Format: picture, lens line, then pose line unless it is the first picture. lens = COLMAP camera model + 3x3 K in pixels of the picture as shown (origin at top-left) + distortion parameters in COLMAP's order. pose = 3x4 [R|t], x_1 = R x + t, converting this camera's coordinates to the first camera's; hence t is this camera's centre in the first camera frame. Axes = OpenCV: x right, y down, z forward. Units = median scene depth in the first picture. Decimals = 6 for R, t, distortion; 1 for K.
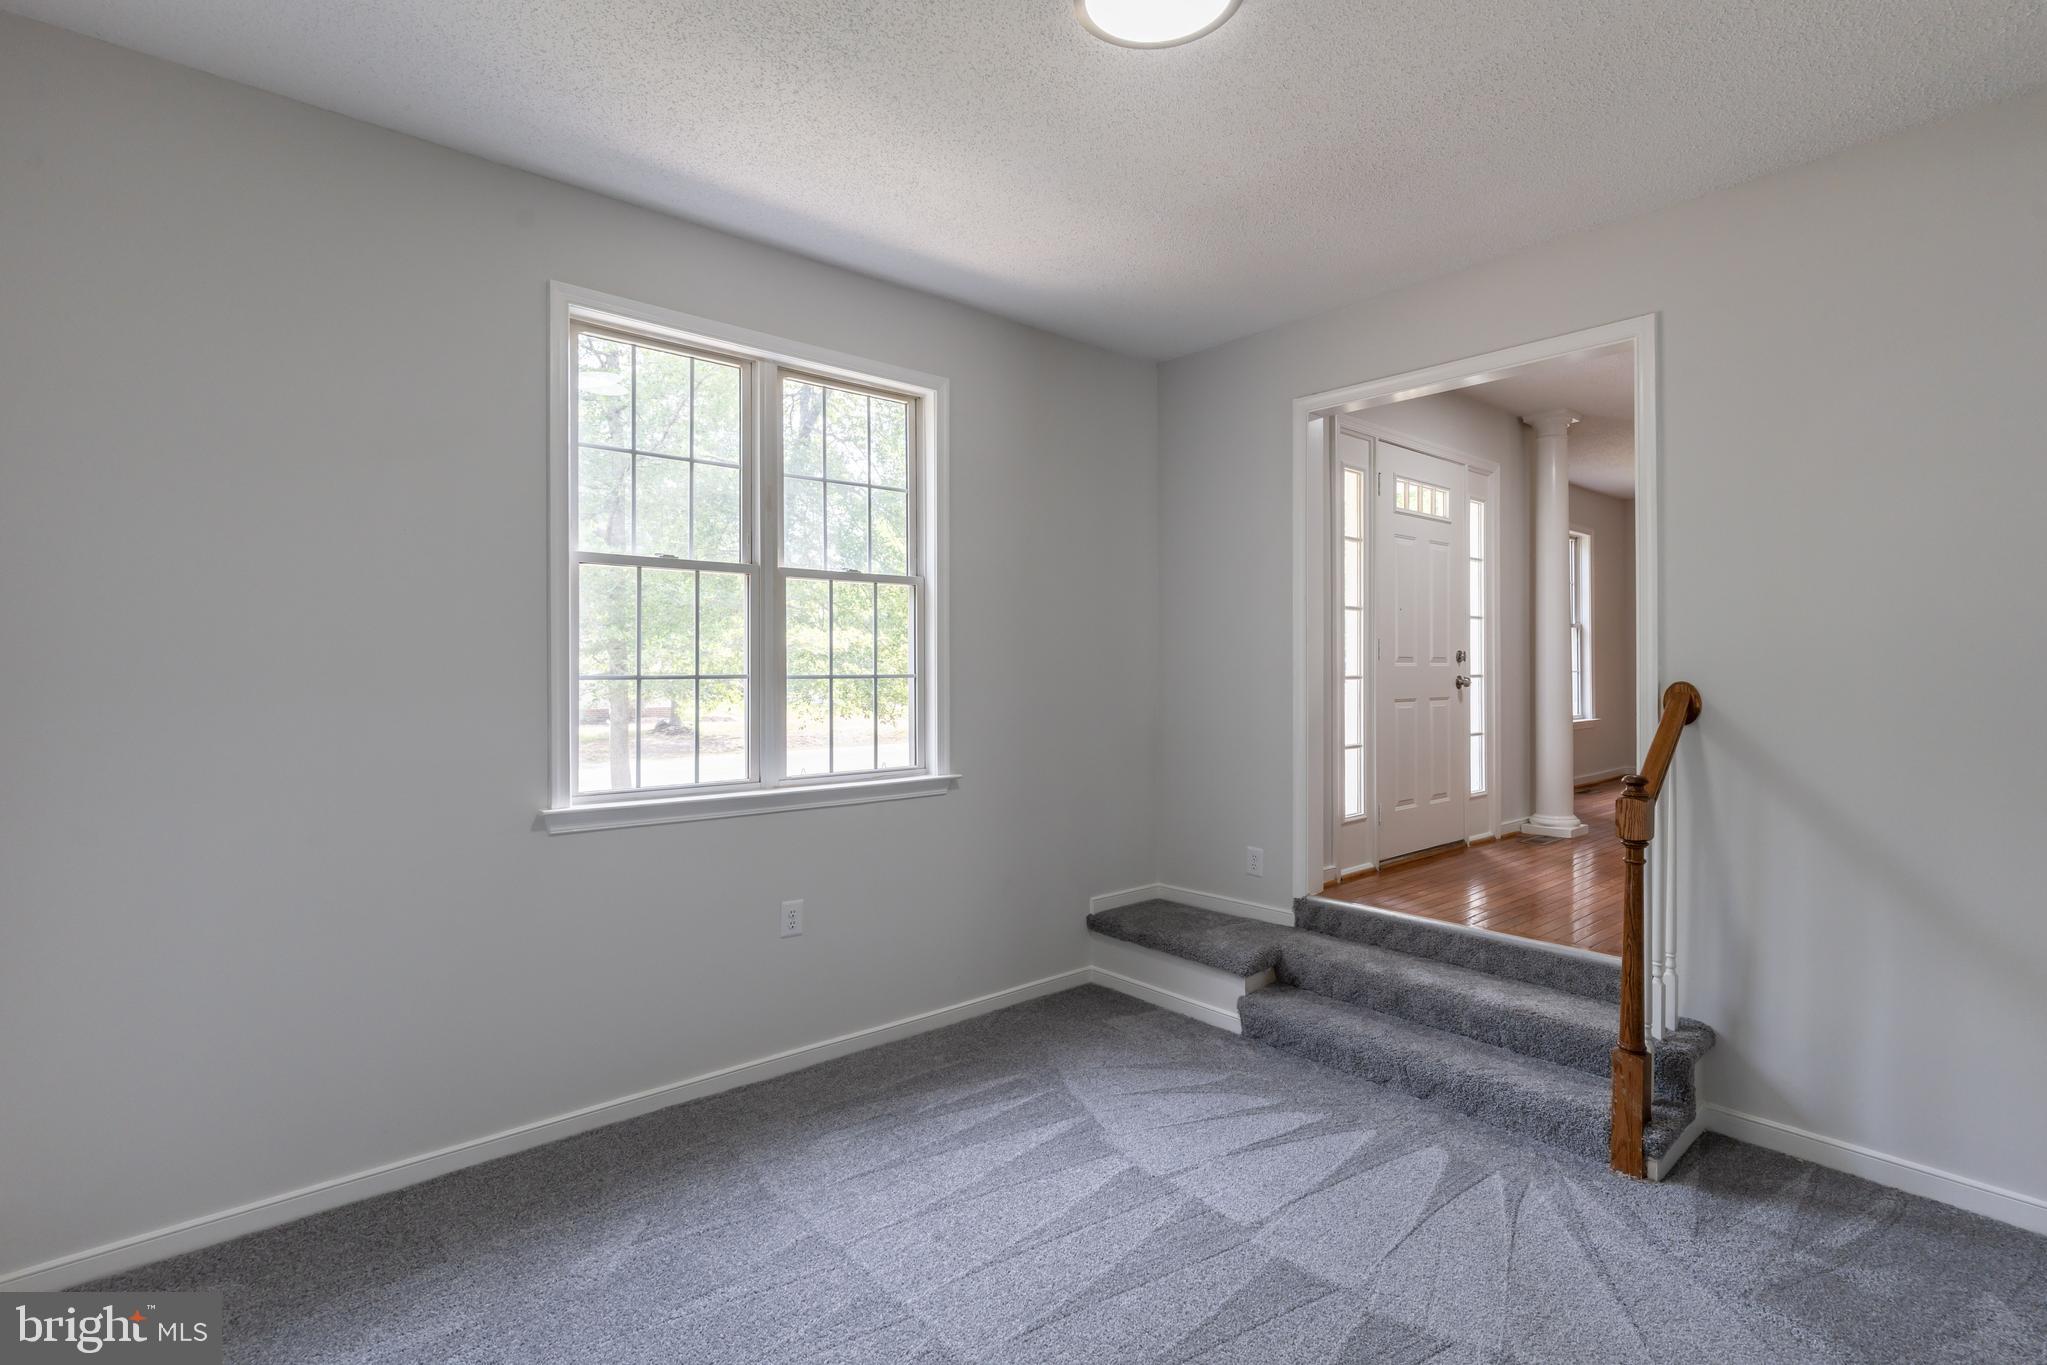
lens RADIAL K [[973.3, 0, 1016.7], [0, 973.3, 675.0], [0, 0, 1]] dist [-0.001643, -0.001111]
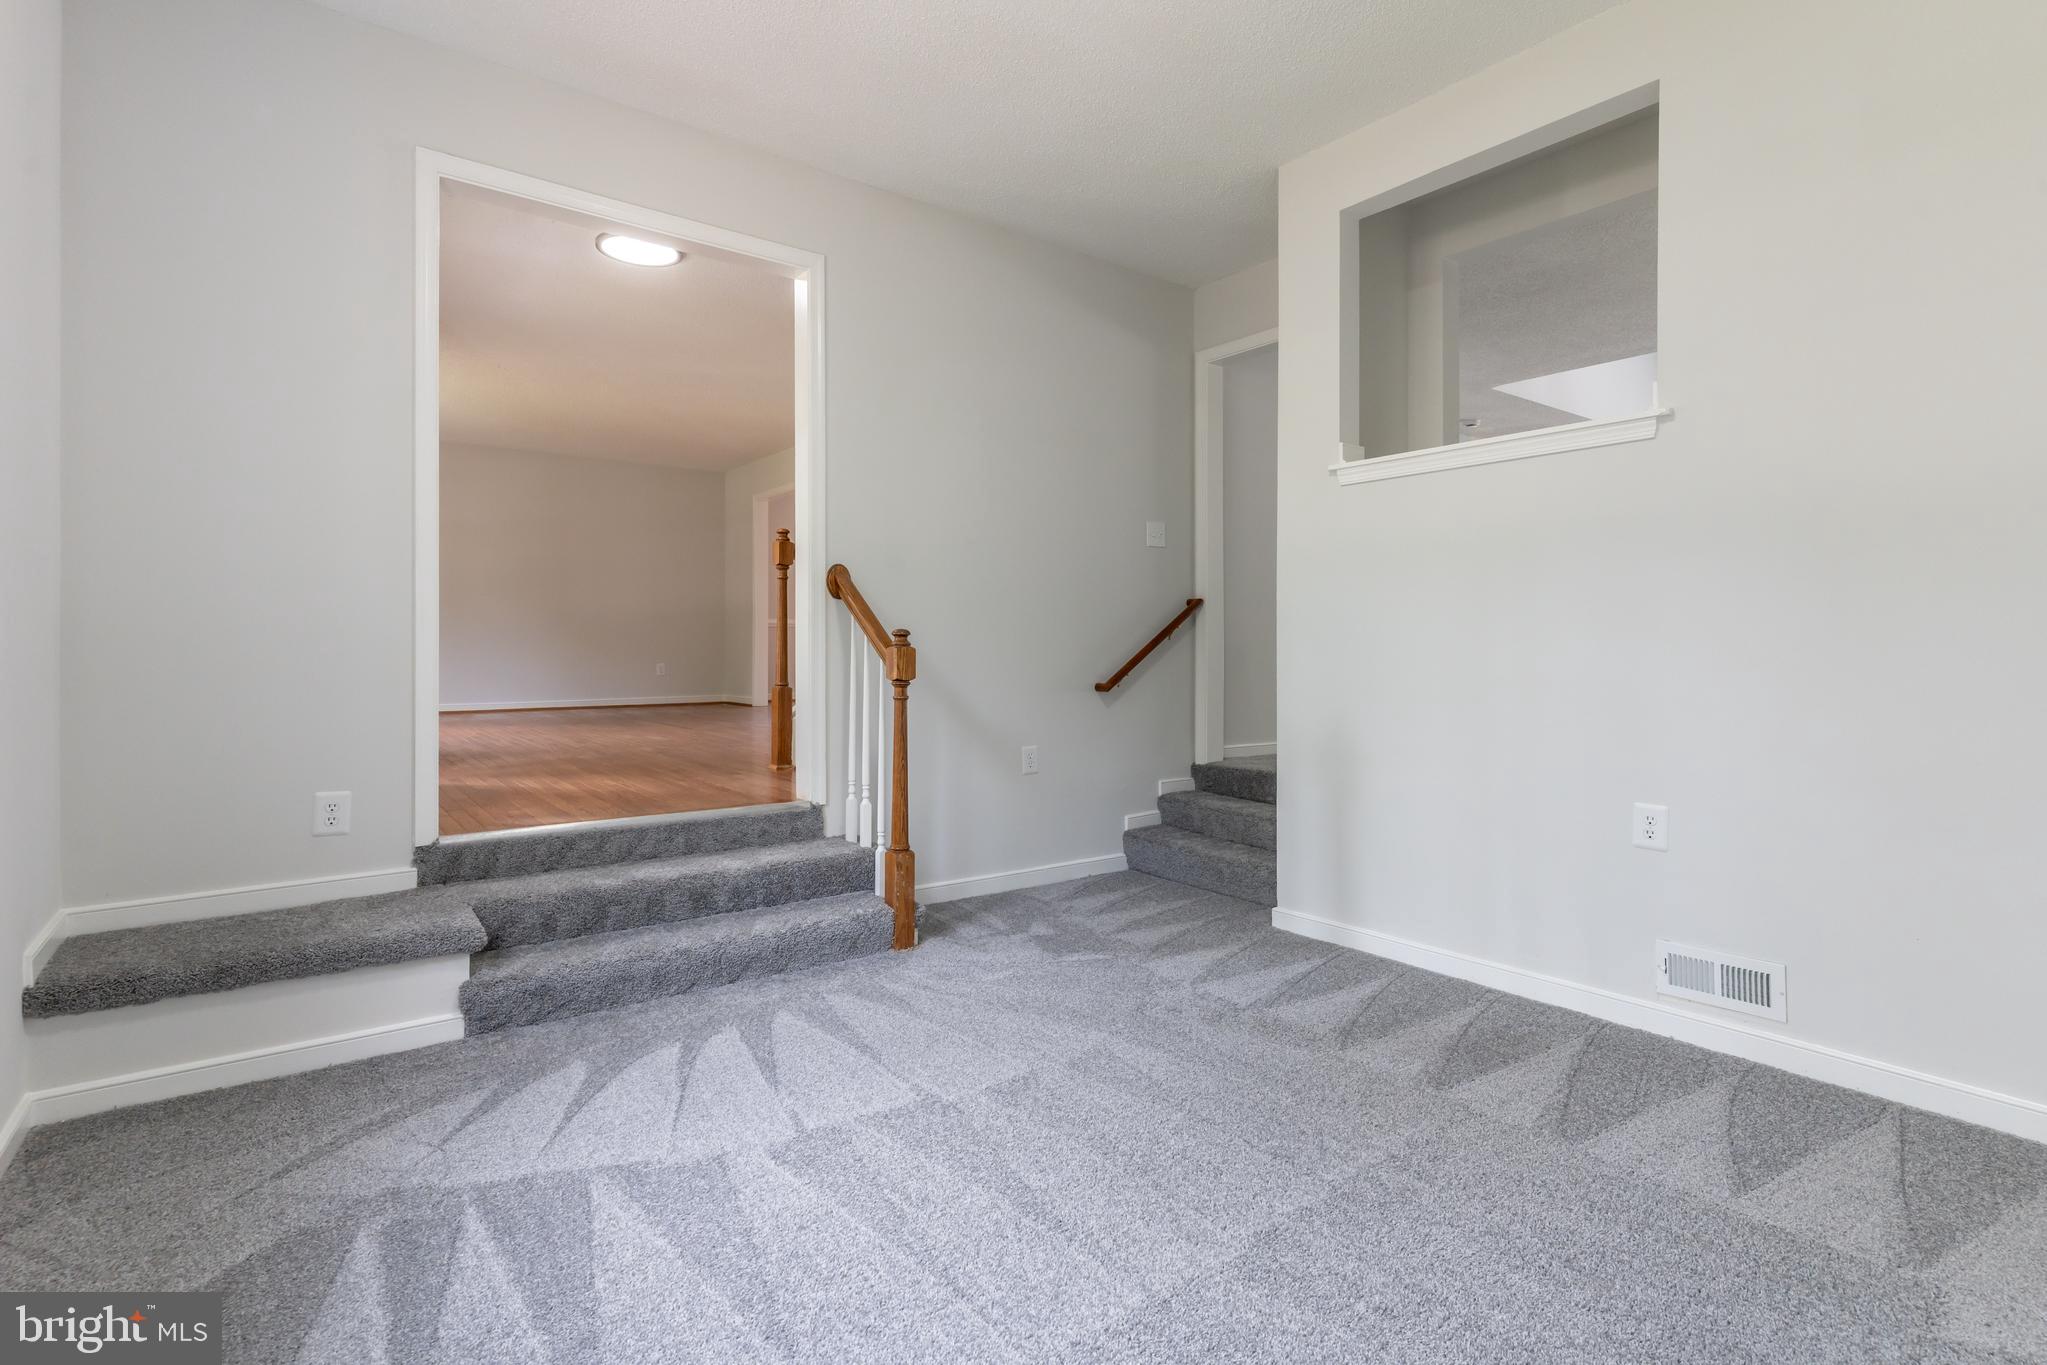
lens RADIAL K [[973.3, 0, 1035.0], [0, 973.3, 665.9], [0, 0, 1]] dist [-0.001643, -0.001111]
pose [[0.060528, -0.022323, 0.997917, -0.508681], [0.004149, 0.999747, 0.022112, 0.104878], [-0.998158, 0.002802, 0.060605, 0.641938]]
